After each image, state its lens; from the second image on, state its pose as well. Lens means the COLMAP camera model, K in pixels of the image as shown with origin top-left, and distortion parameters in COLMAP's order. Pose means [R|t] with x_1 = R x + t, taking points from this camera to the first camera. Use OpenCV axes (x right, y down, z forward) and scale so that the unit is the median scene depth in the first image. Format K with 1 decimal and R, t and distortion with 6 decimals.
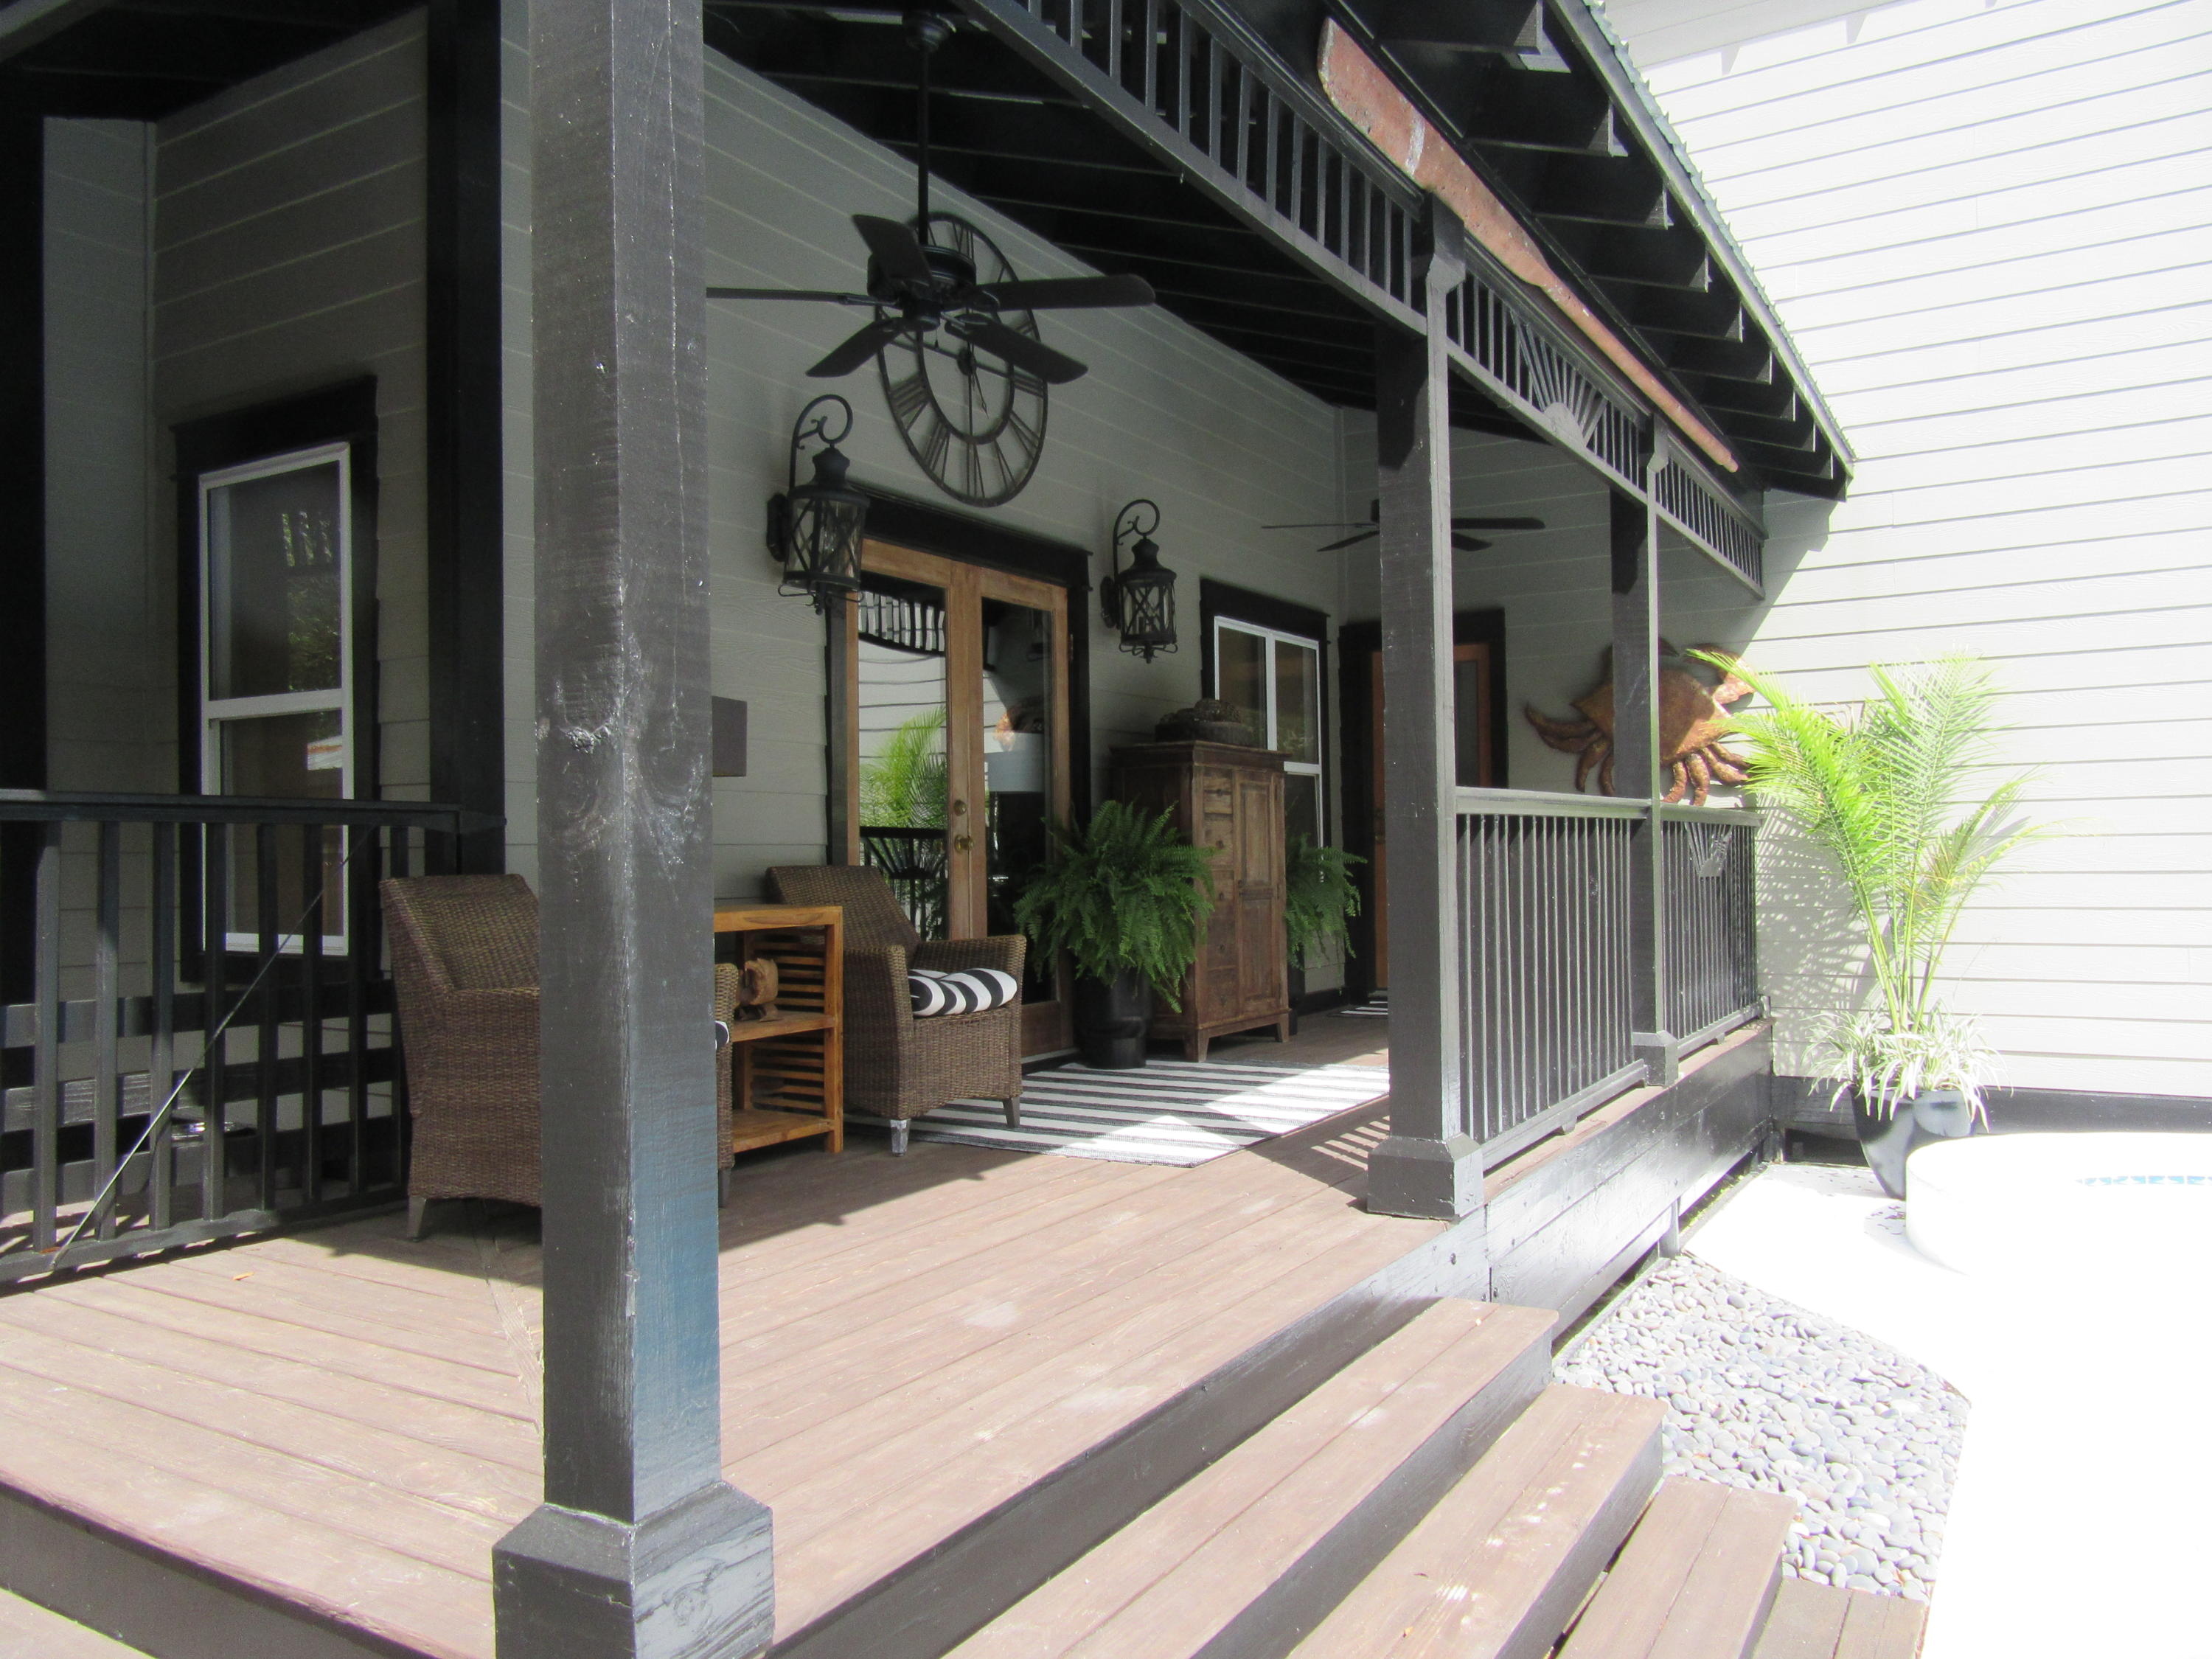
lens RADIAL K [[1652.1, 0, 1096.8], [0, 1652.1, 834.2], [0, 0, 1]] dist [-0.001369, -0.002510]
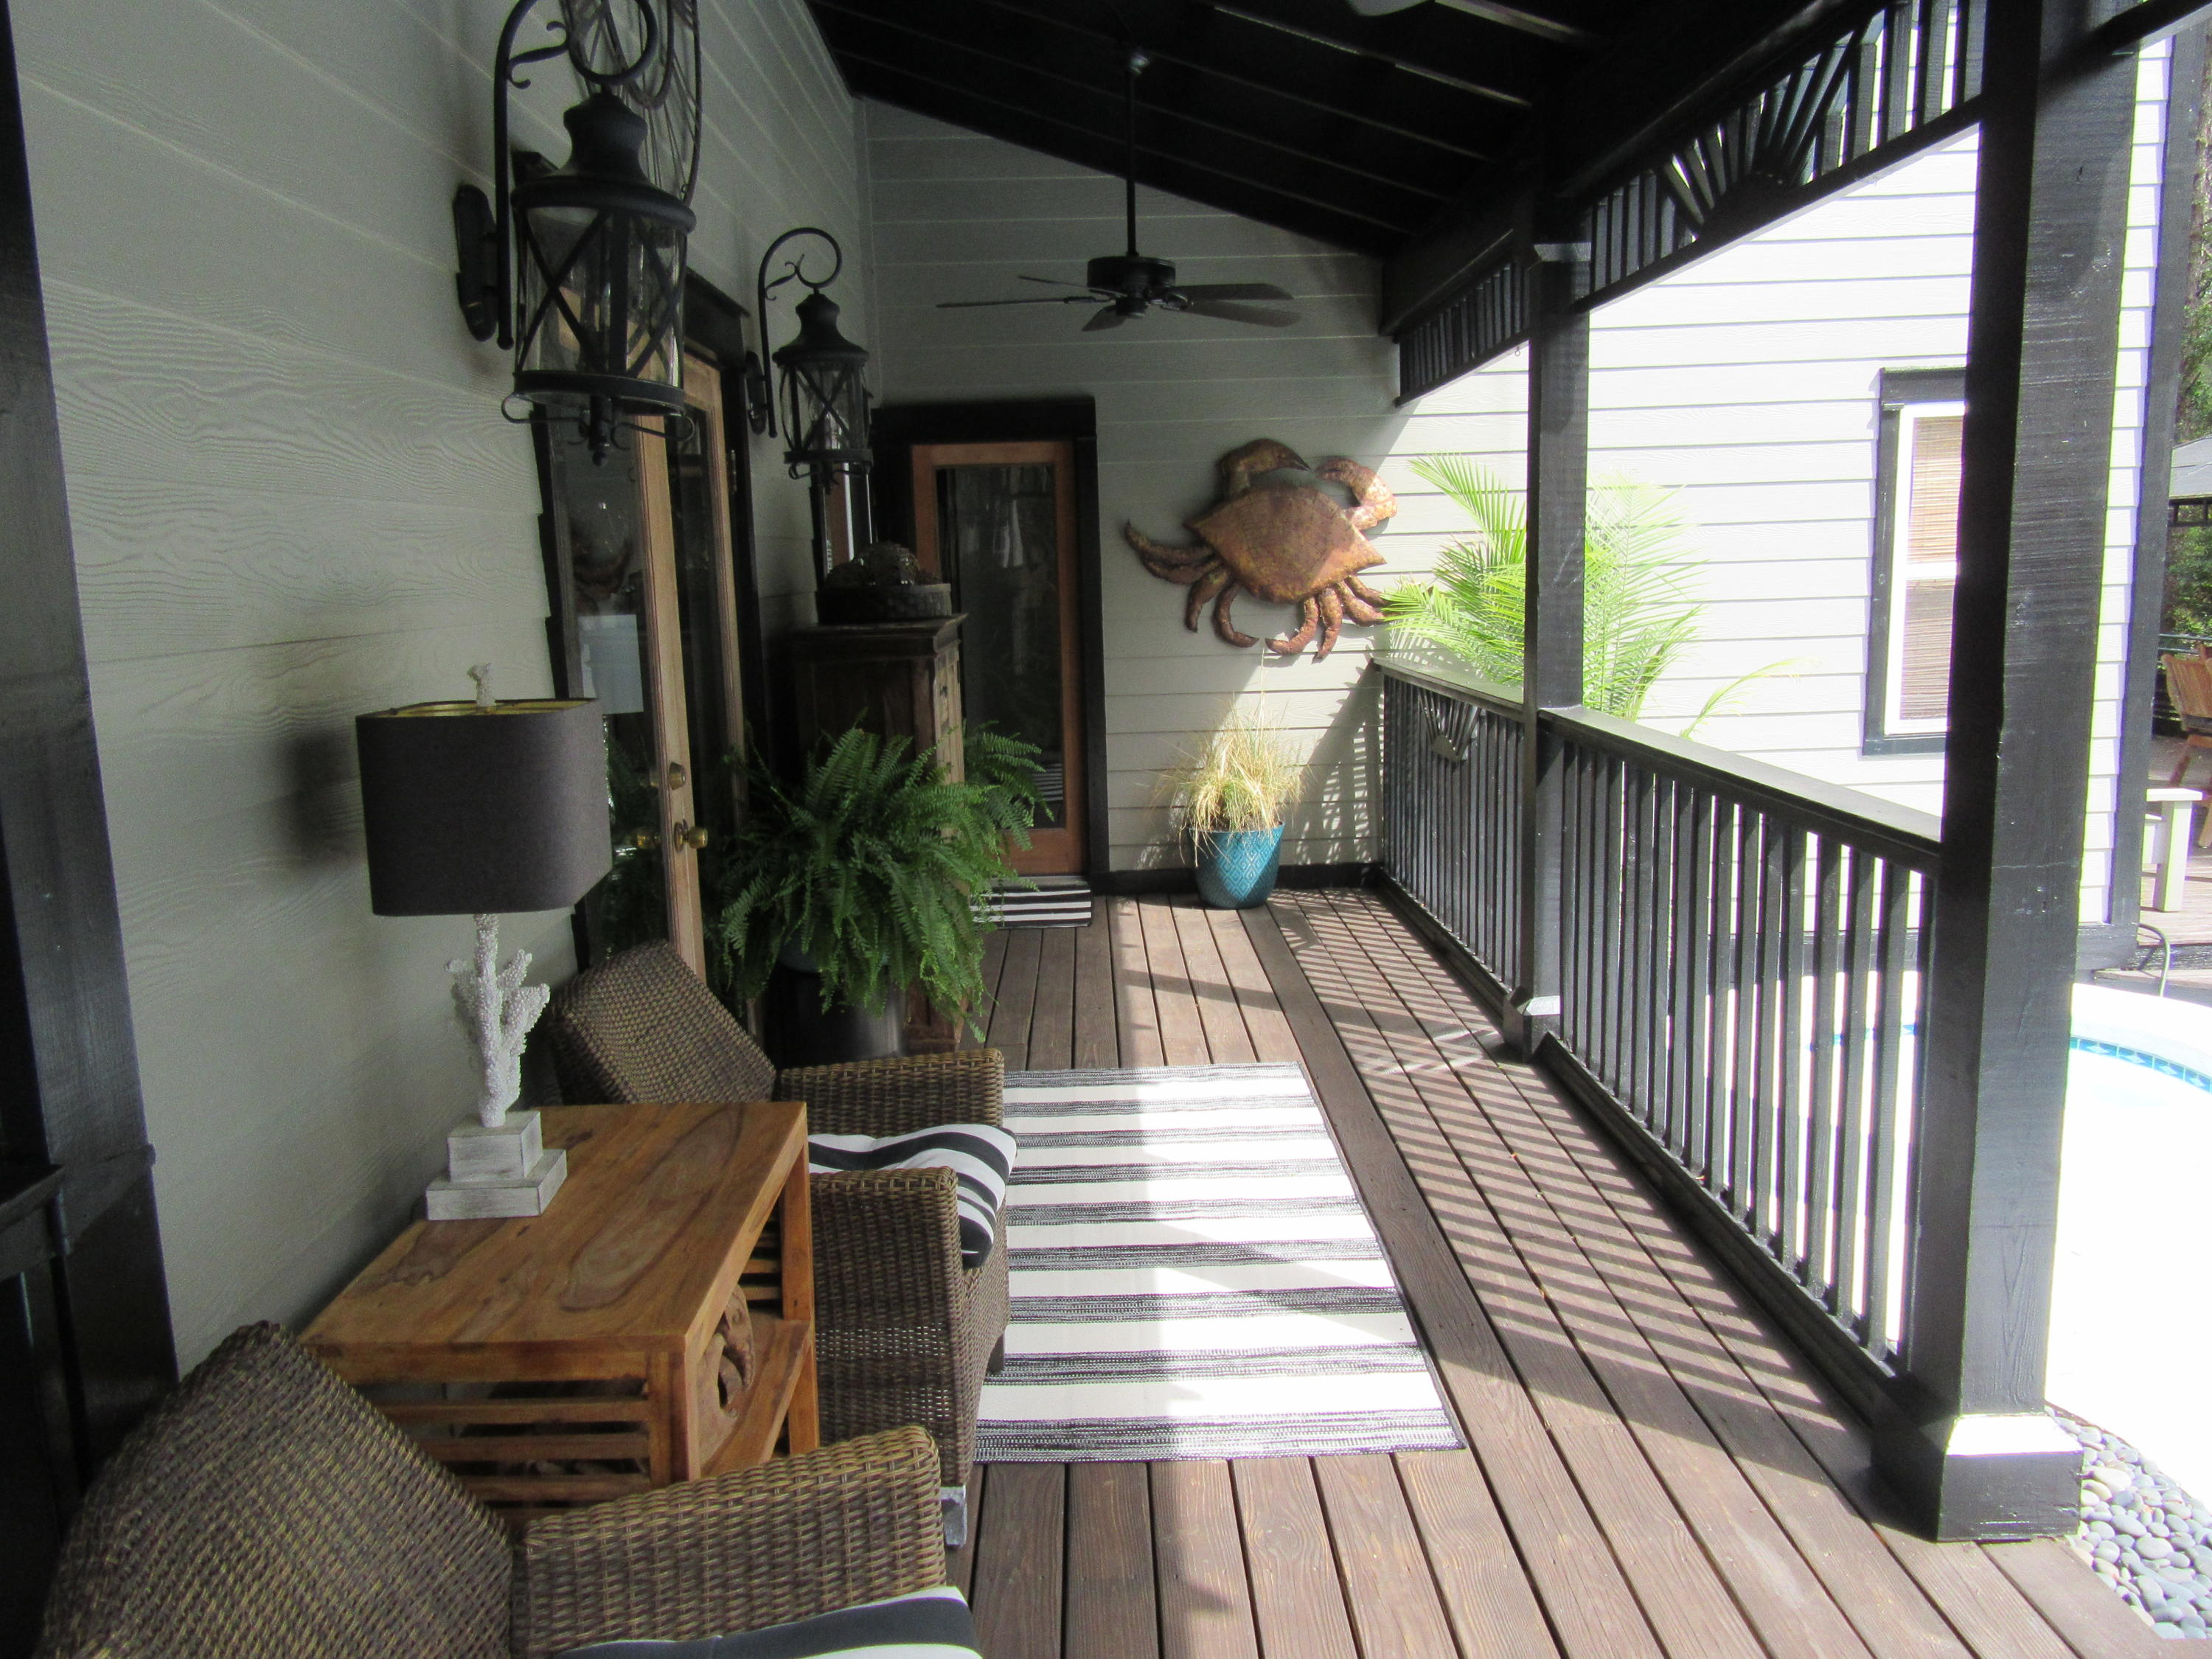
lens RADIAL K [[1652.1, 0, 1096.8], [0, 1652.1, 834.2], [0, 0, 1]] dist [-0.001369, -0.002510]
pose [[0.854035, -0.095767, 0.511325, -0.190444], [0.010545, 0.985894, 0.167037, -0.067678], [-0.520109, -0.137264, 0.842998, 0.326954]]
